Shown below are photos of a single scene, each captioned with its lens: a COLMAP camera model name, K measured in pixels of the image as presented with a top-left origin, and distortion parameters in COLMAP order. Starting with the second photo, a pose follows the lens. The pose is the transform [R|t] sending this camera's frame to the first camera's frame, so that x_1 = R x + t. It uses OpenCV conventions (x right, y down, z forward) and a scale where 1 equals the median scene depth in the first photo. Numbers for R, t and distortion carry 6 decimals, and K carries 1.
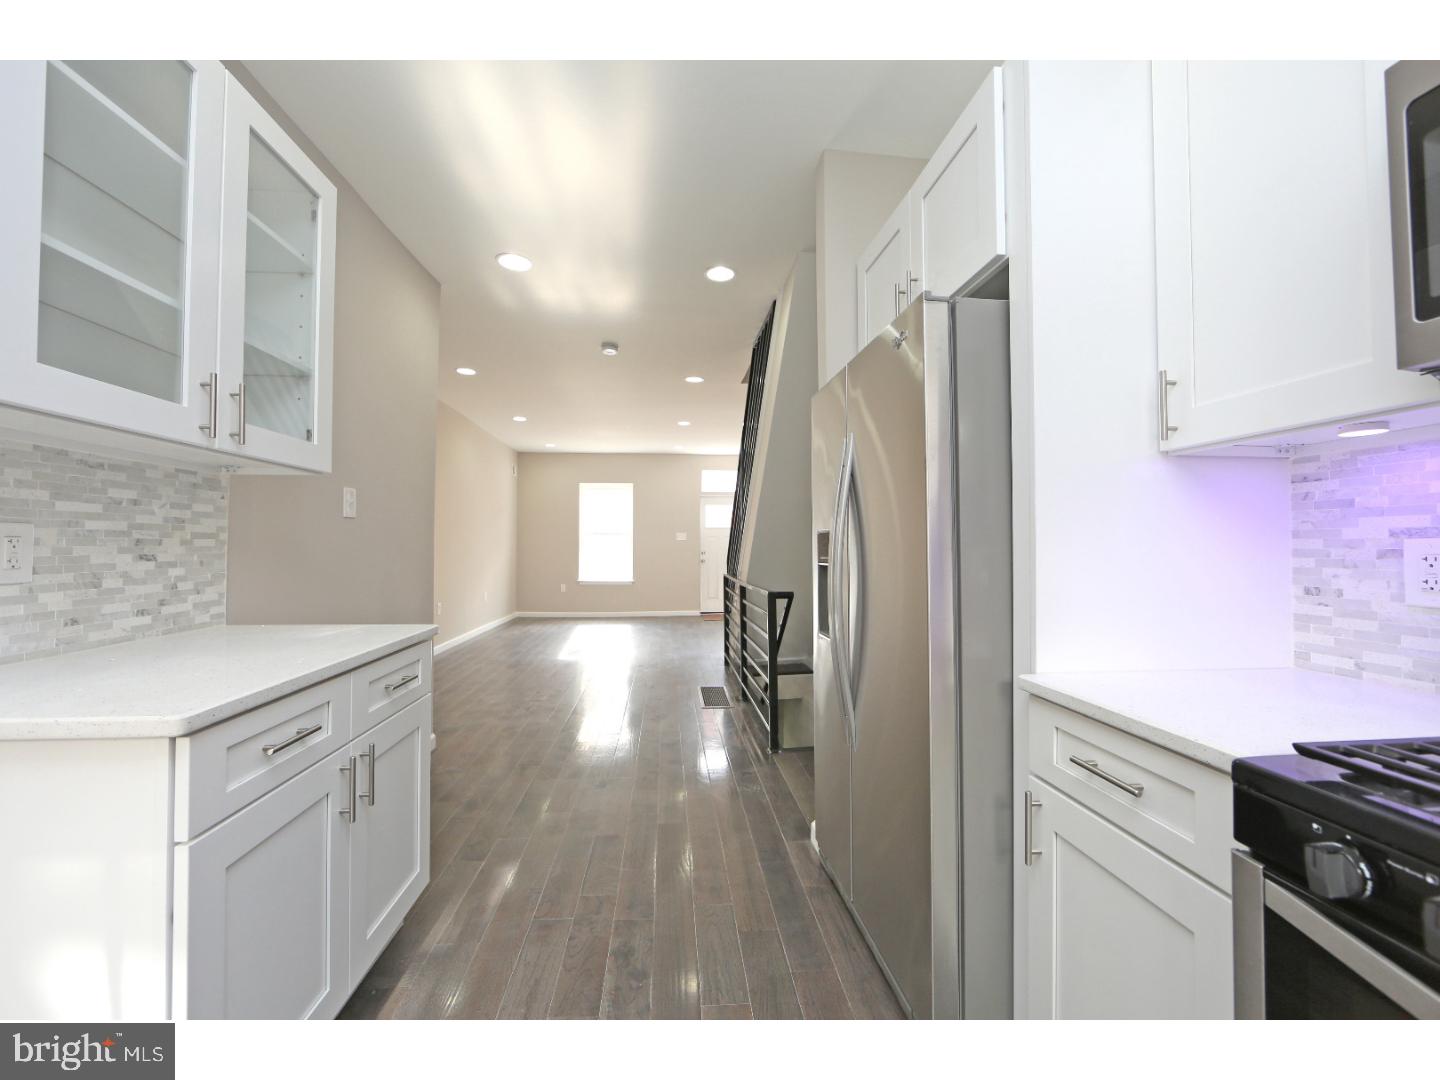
lens RADIAL K [[566.0, 0, 712.2], [0, 566.0, 531.4], [0, 0, 1]] dist [-0.003855, -0.000519]
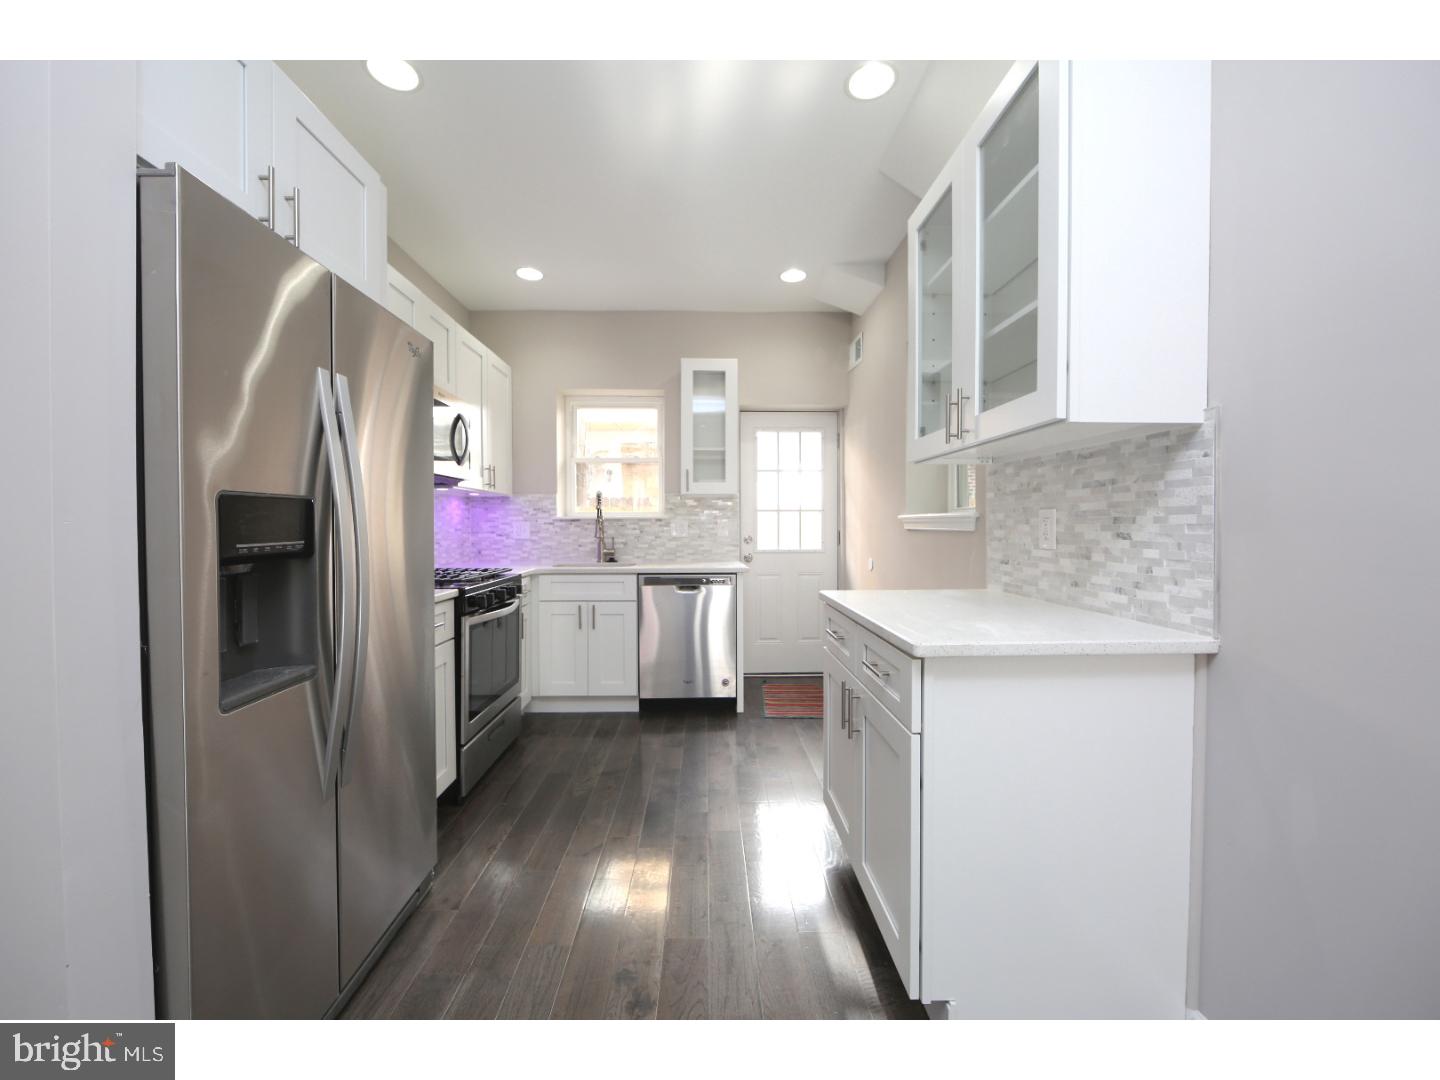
lens RADIAL K [[568.9, 0, 713.6], [0, 568.9, 535.0], [0, 0, 1]] dist [-0.017554, 0.003520]
pose [[-0.997907, -0.001681, 0.064636, -0.380126], [-0.002235, 0.999961, -0.008507, 0.059132], [-0.064620, -0.008633, -0.997873, 2.174717]]
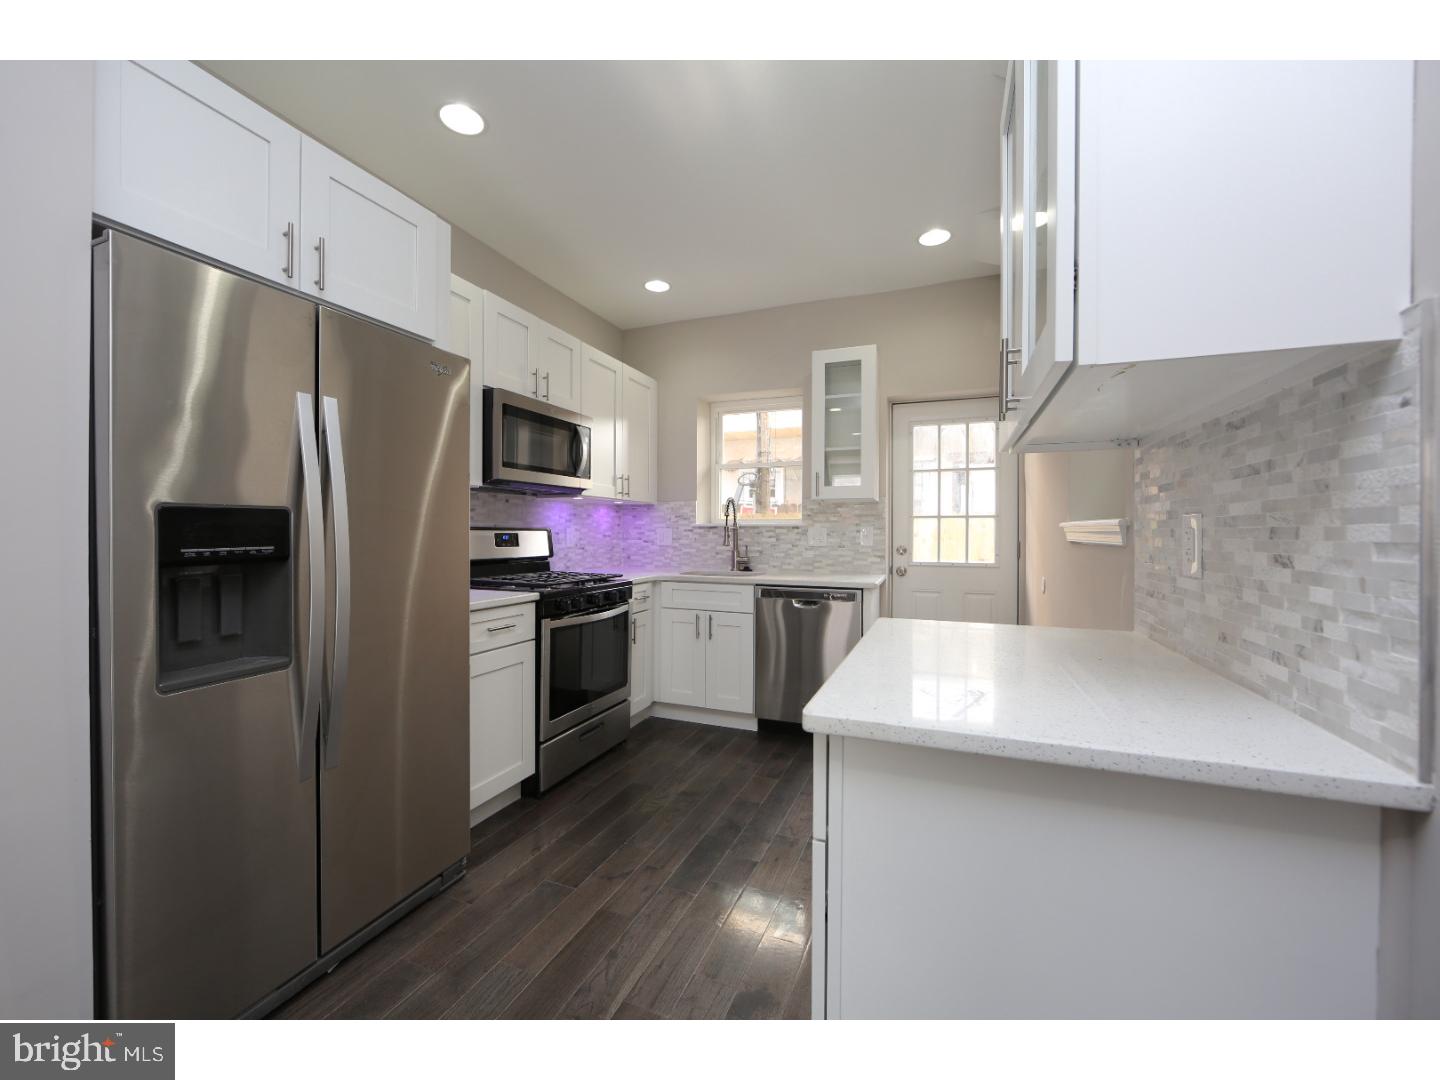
lens RADIAL K [[568.9, 0, 713.6], [0, 568.9, 535.0], [0, 0, 1]] dist [-0.017554, 0.003520]
pose [[-0.889719, -0.009717, 0.456406, -0.811723], [-0.018830, 0.999704, -0.015423, 0.043129], [-0.456121, -0.022316, -0.889638, 1.873603]]
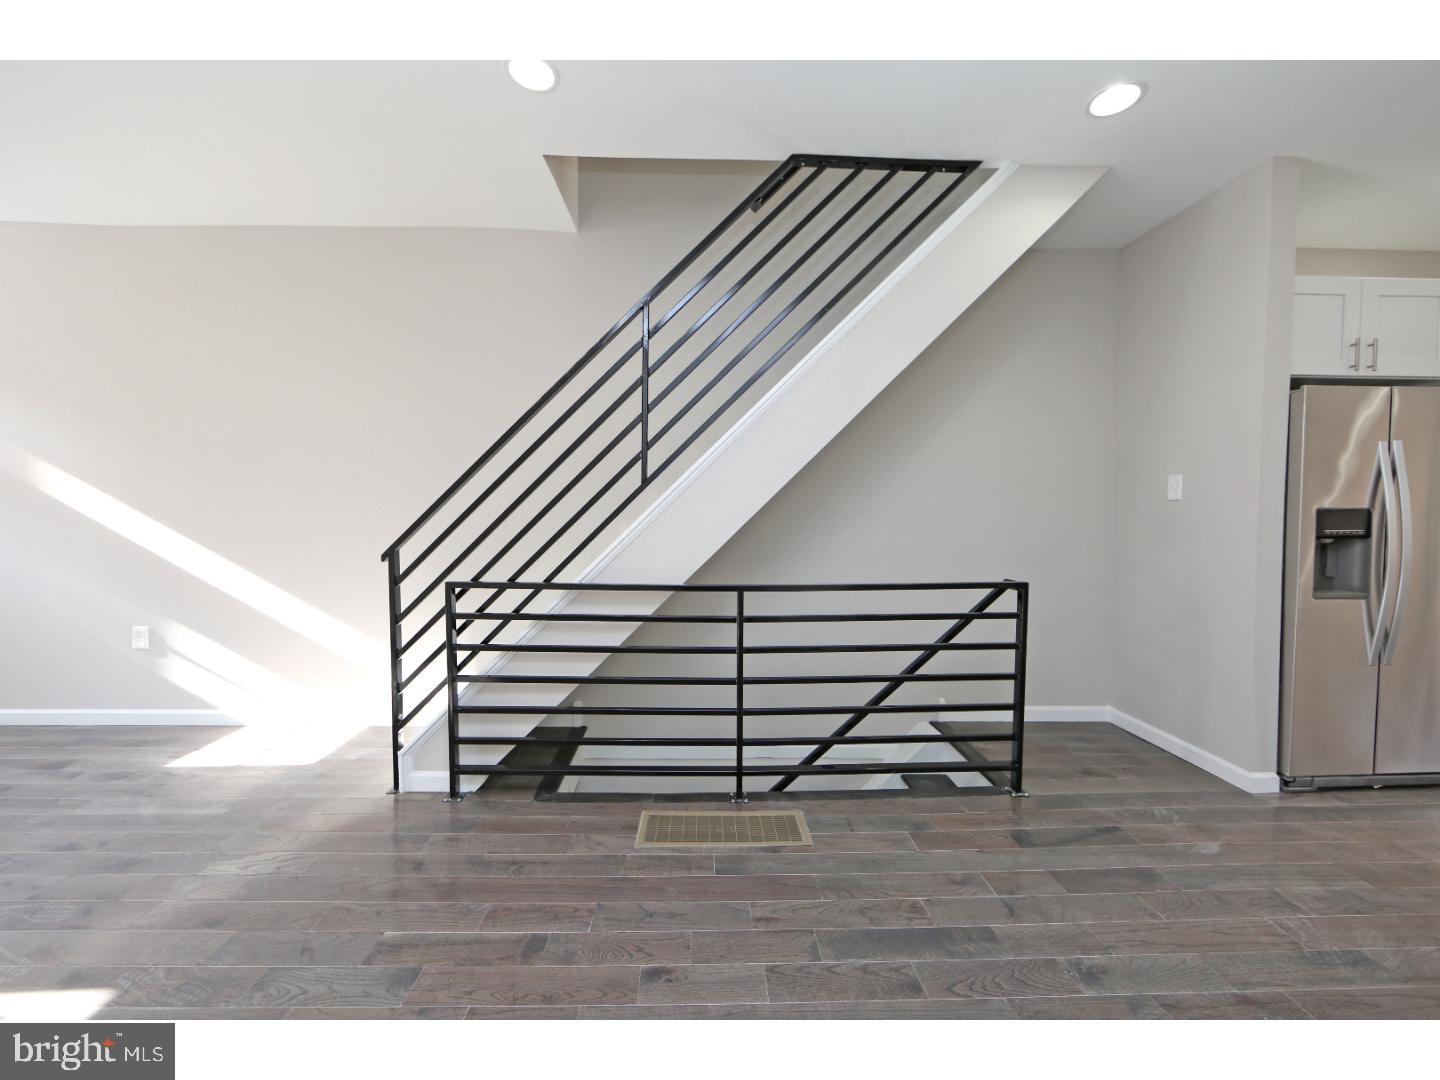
lens RADIAL K [[566.0, 0, 712.2], [0, 566.0, 531.4], [0, 0, 1]] dist [-0.003855, -0.000519]
pose [[0.062801, -0.031806, 0.997519, -1.559046], [-0.032021, 0.998913, 0.033866, 0.071974], [-0.997512, -0.034068, 0.061714, 3.256710]]
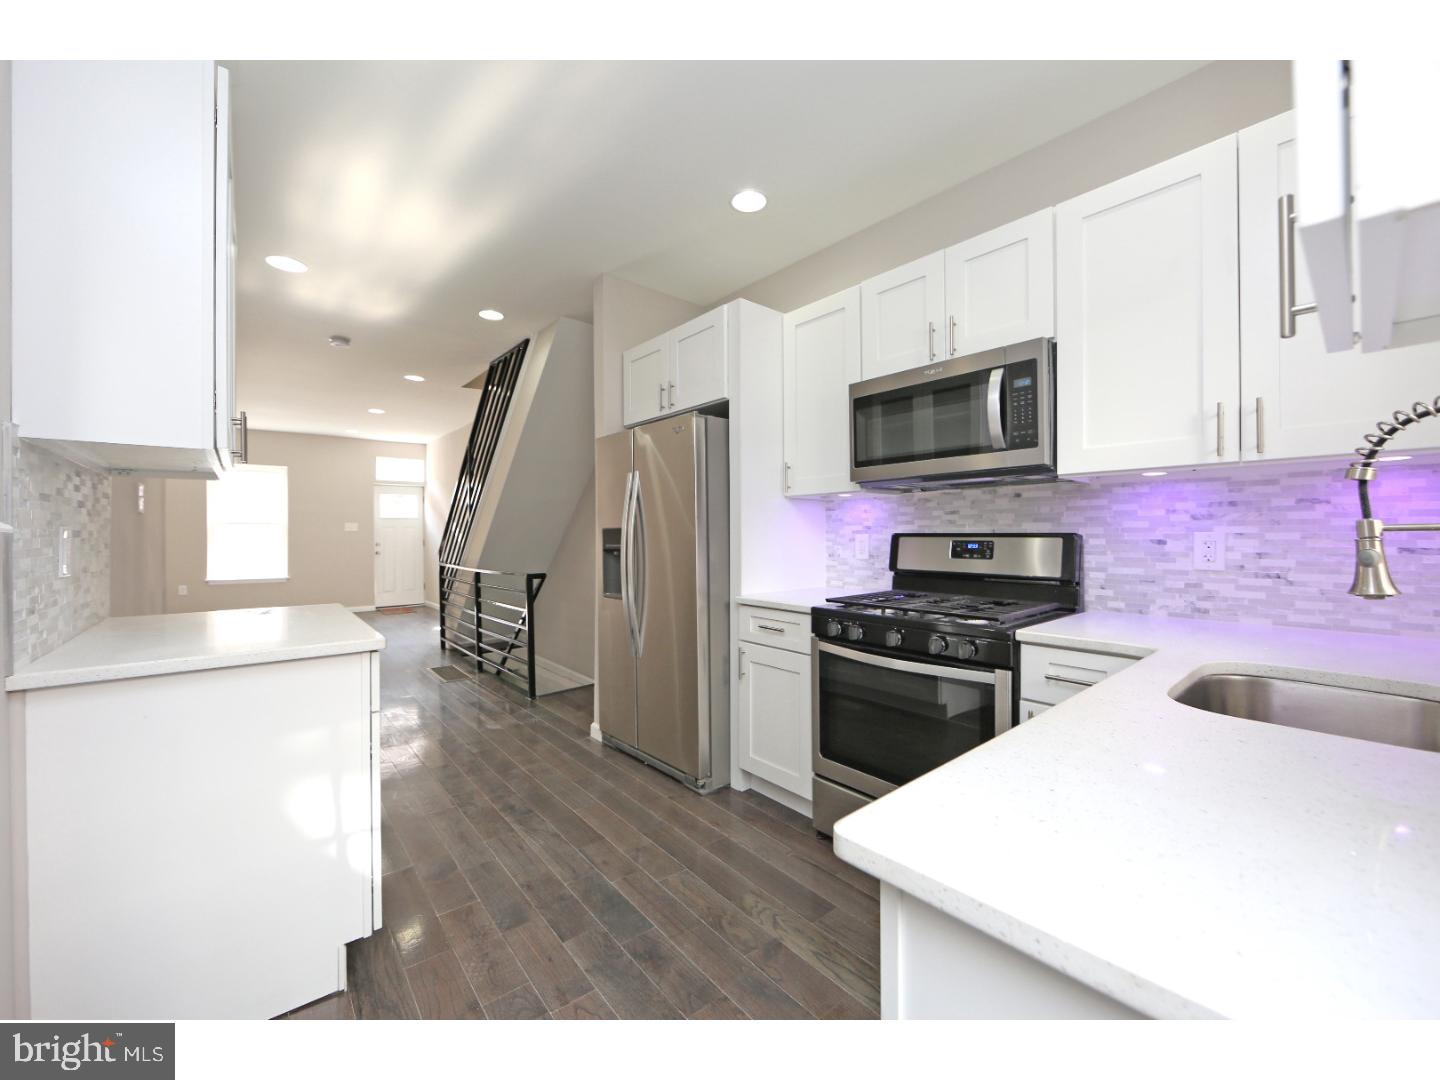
lens RADIAL K [[568.9, 0, 713.6], [0, 568.9, 535.0], [0, 0, 1]] dist [-0.017554, 0.003520]
pose [[0.821084, -0.005540, 0.570781, -0.669830], [-0.009241, 0.999693, 0.022997, -0.030427], [-0.570733, -0.024157, 0.820781, -0.643441]]
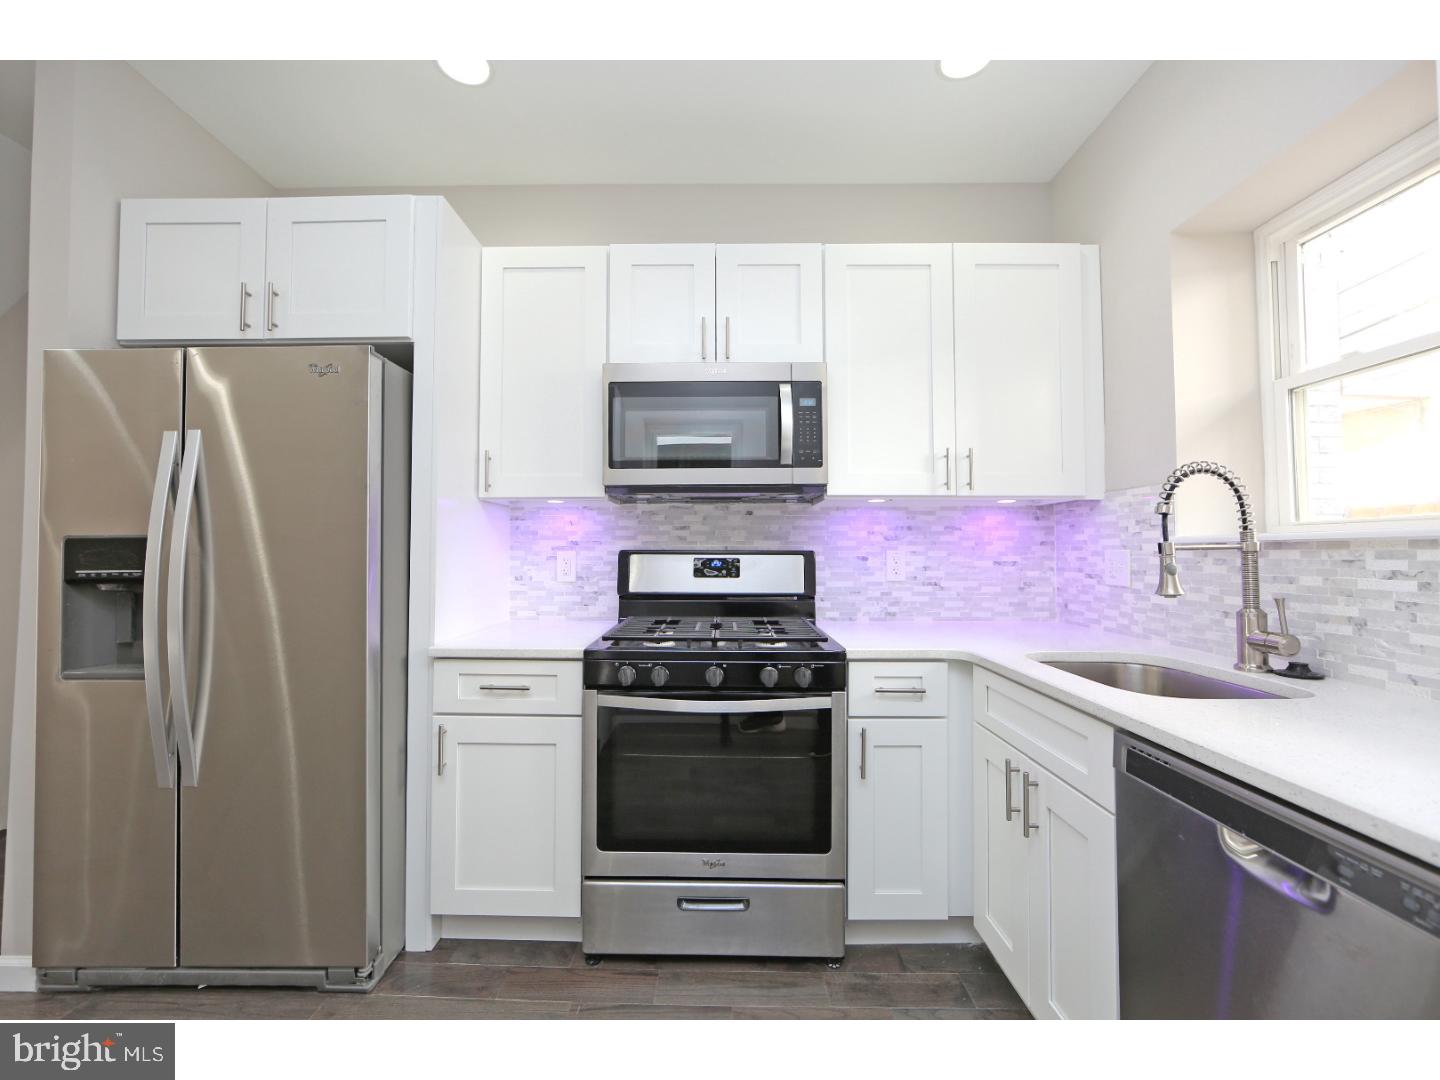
lens RADIAL K [[568.9, 0, 713.6], [0, 568.9, 535.0], [0, 0, 1]] dist [-0.017554, 0.003520]
pose [[0.106626, 0.025966, 0.993960, -0.675517], [-0.025702, 0.999397, -0.023351, -0.010248], [-0.993967, -0.023057, 0.107229, 0.128371]]
